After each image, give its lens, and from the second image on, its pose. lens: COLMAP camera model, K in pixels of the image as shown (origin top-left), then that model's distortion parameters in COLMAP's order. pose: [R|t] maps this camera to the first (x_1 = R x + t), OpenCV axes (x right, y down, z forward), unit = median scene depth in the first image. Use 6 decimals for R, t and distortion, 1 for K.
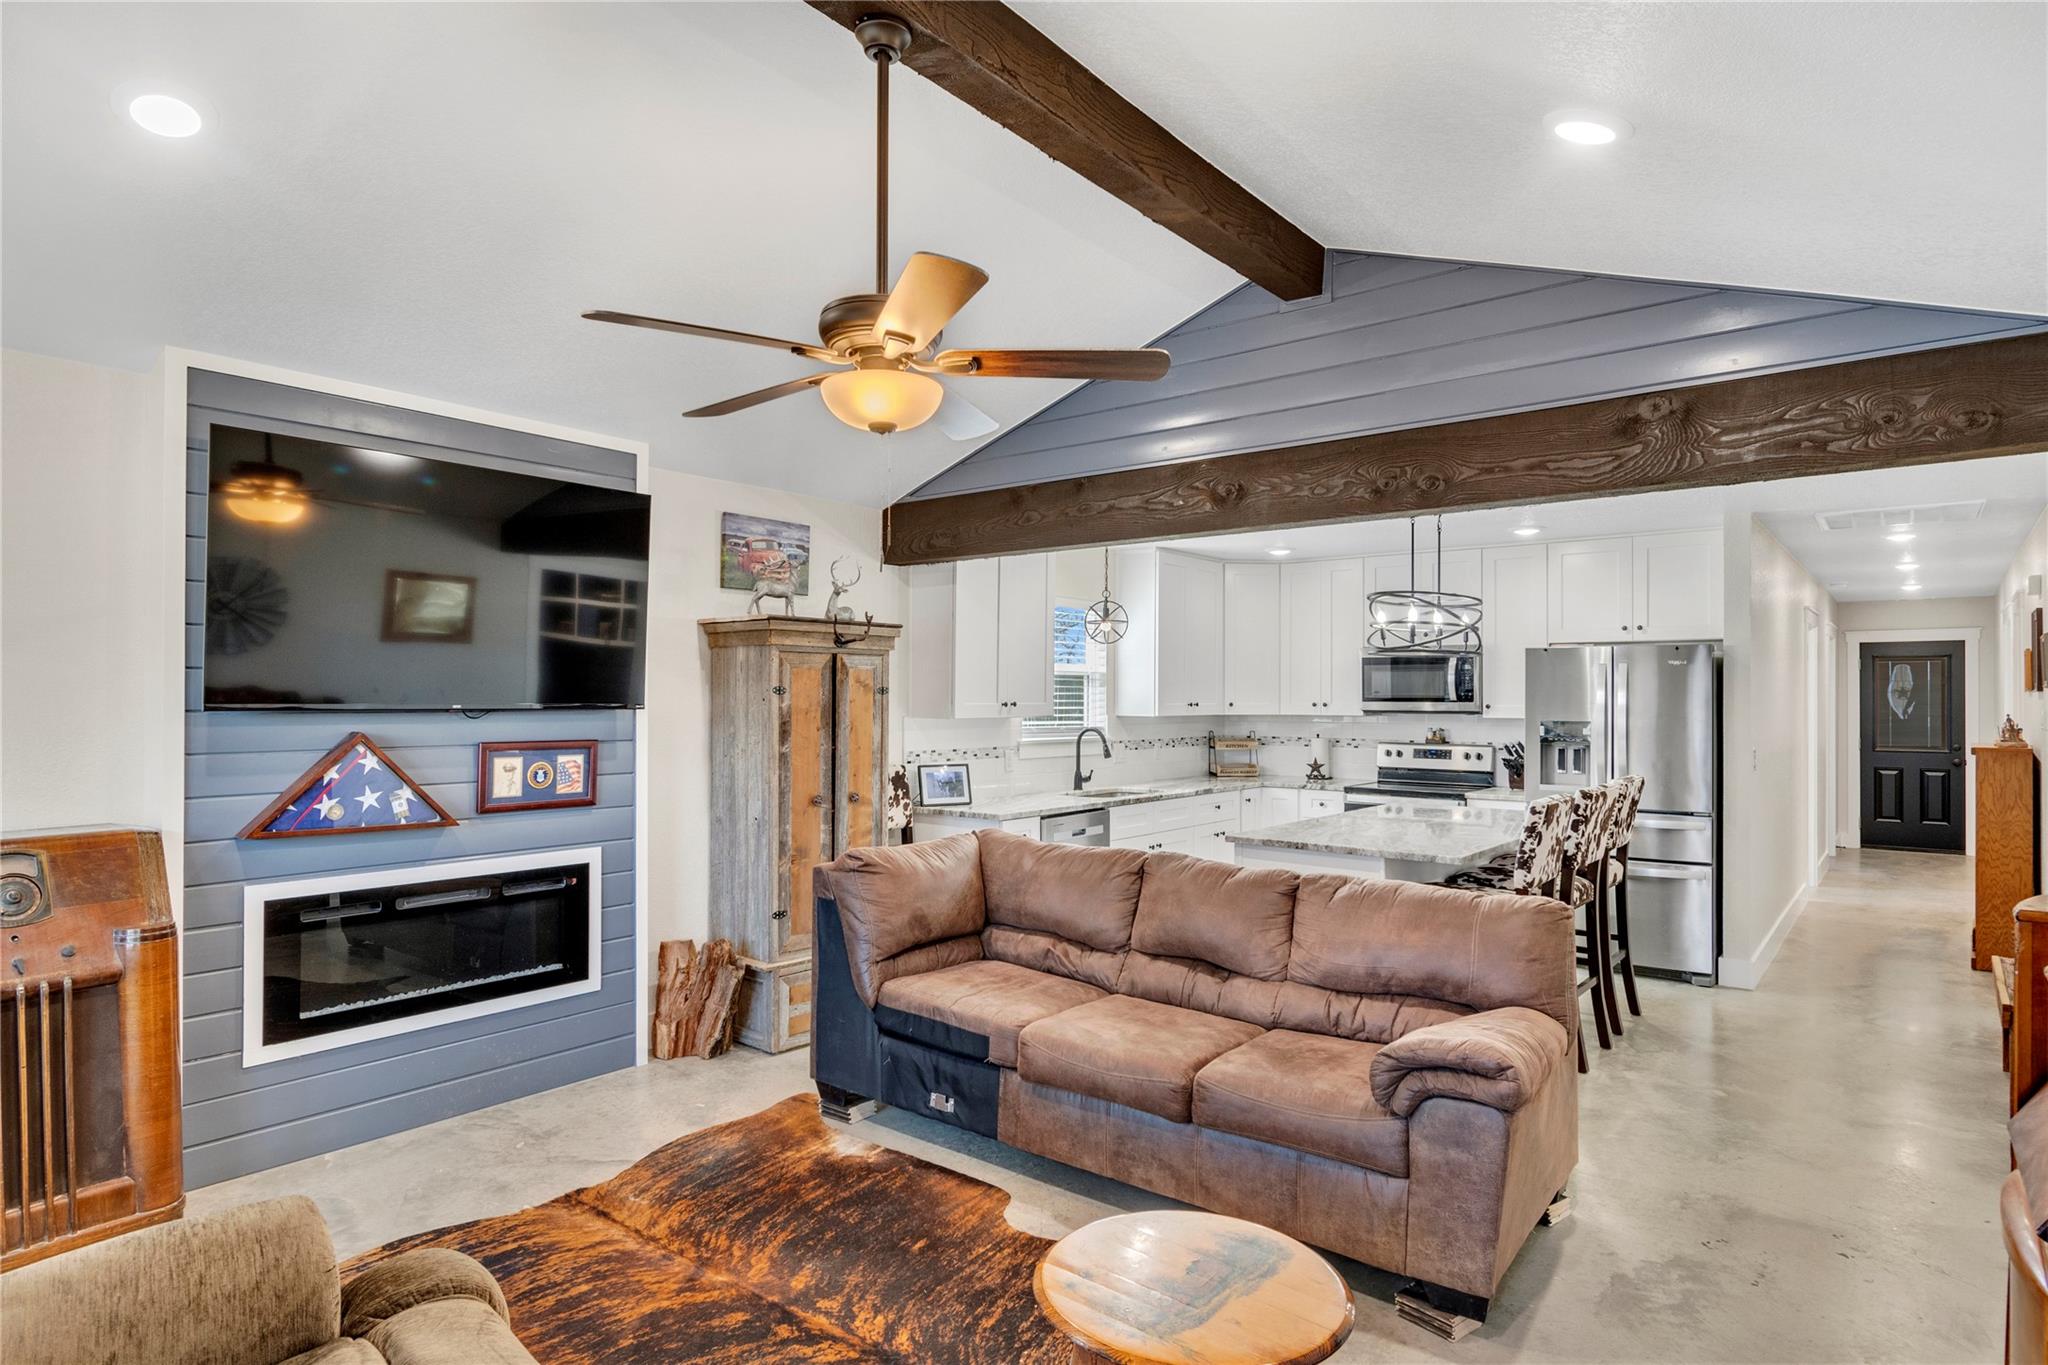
lens RADIAL K [[1107.9, 0, 1014.5], [0, 1107.9, 688.8], [0, 0, 1]] dist [-0.001655, -0.001018]
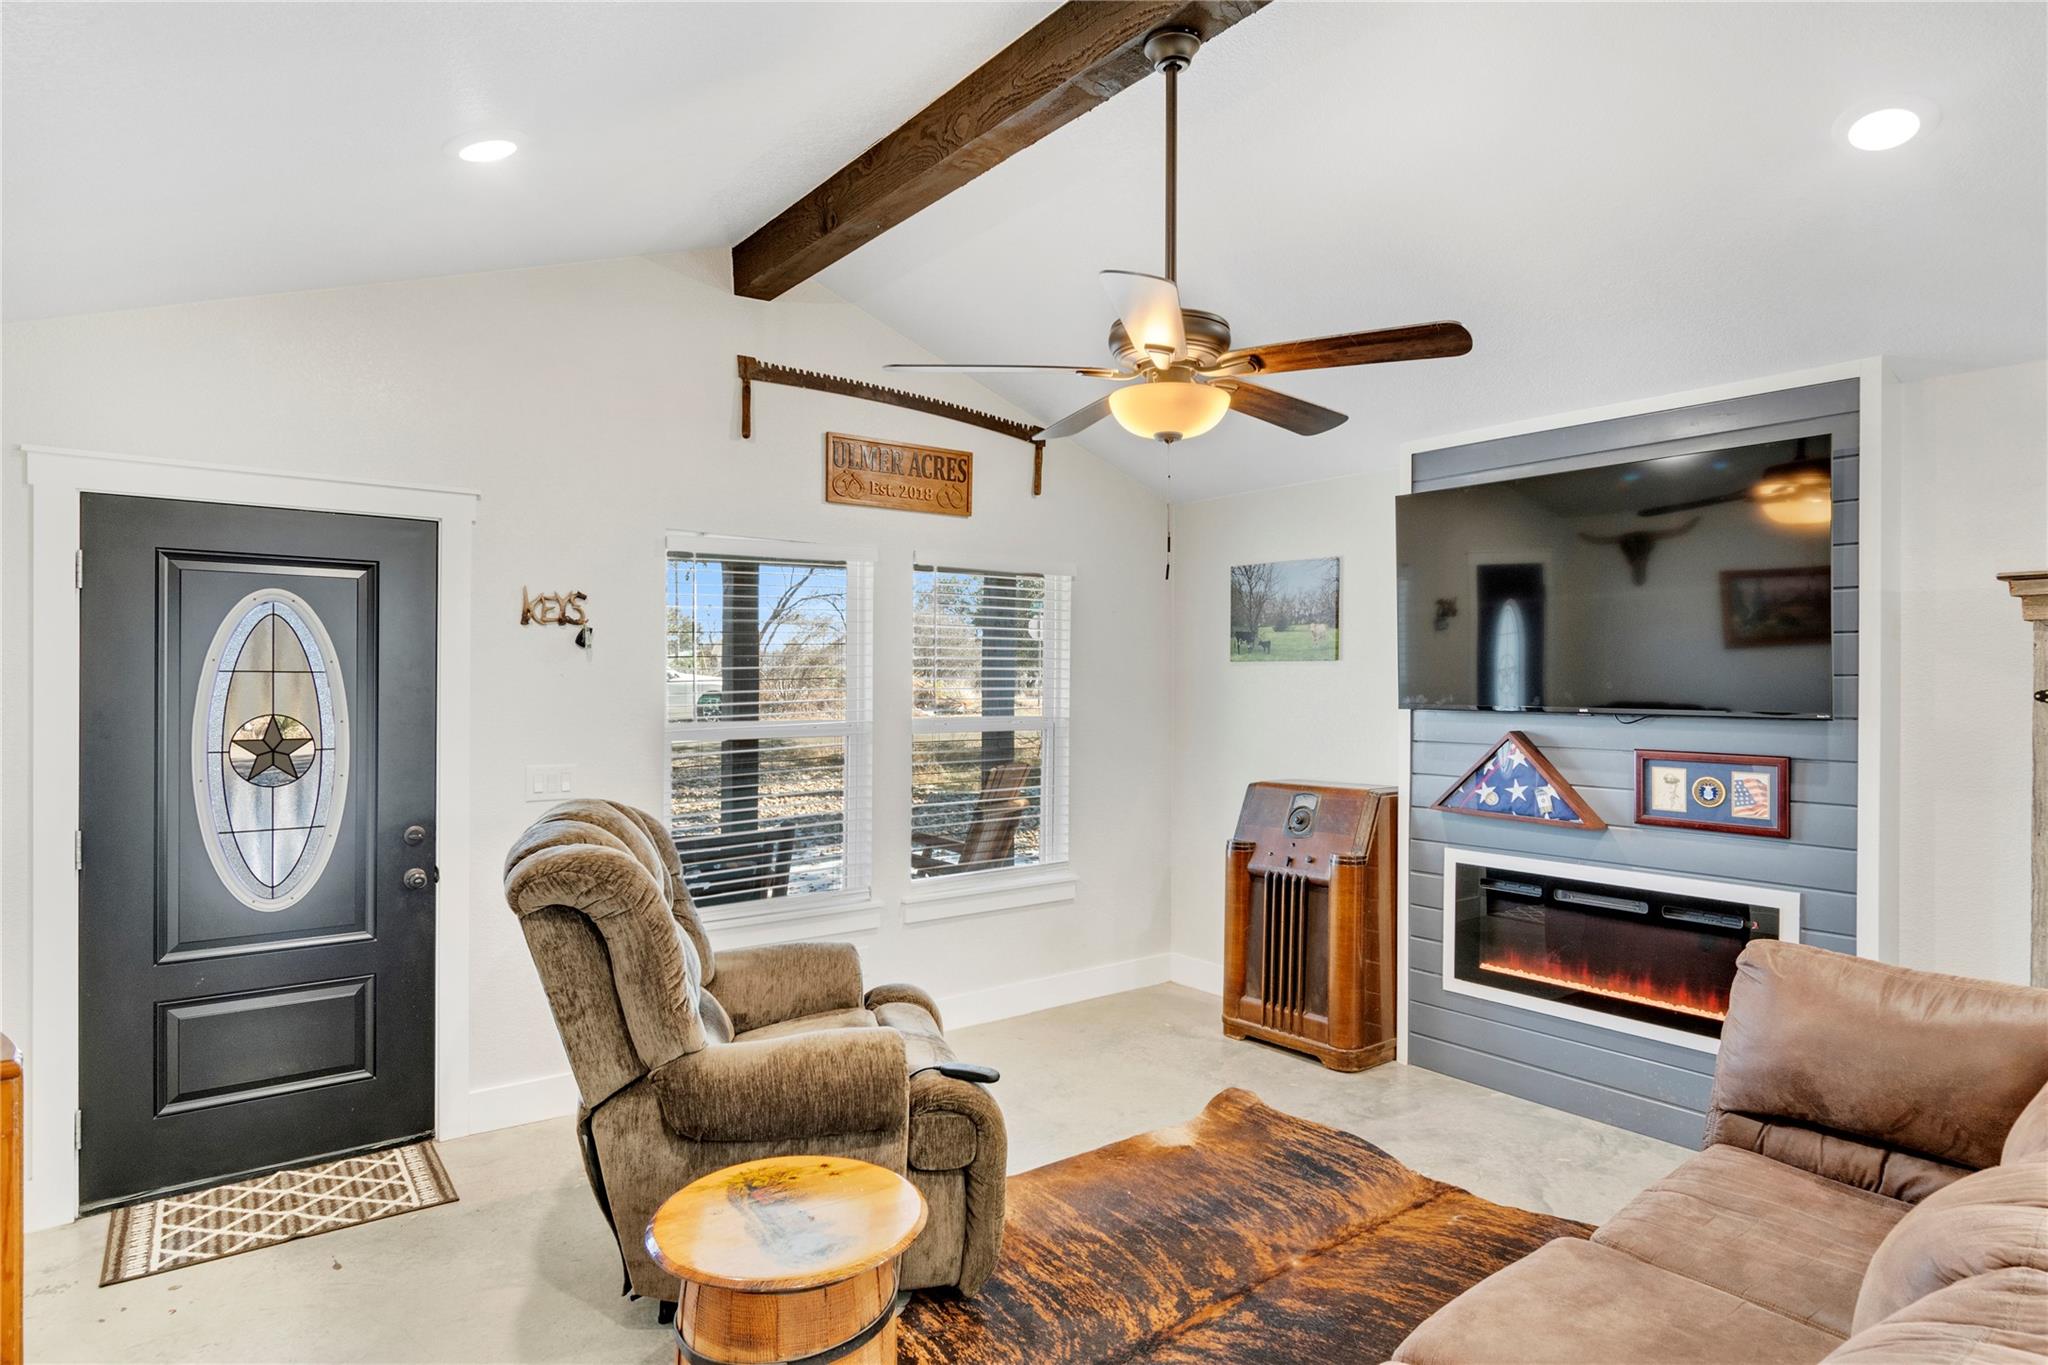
lens RADIAL K [[1107.9, 0, 1014.5], [0, 1107.9, 688.8], [0, 0, 1]] dist [-0.001655, -0.001018]
pose [[-0.214423, -0.002410, -0.976738, 0.713196], [-0.000201, 0.999997, -0.002424, -0.001272], [0.976741, -0.000323, -0.214423, 0.857490]]
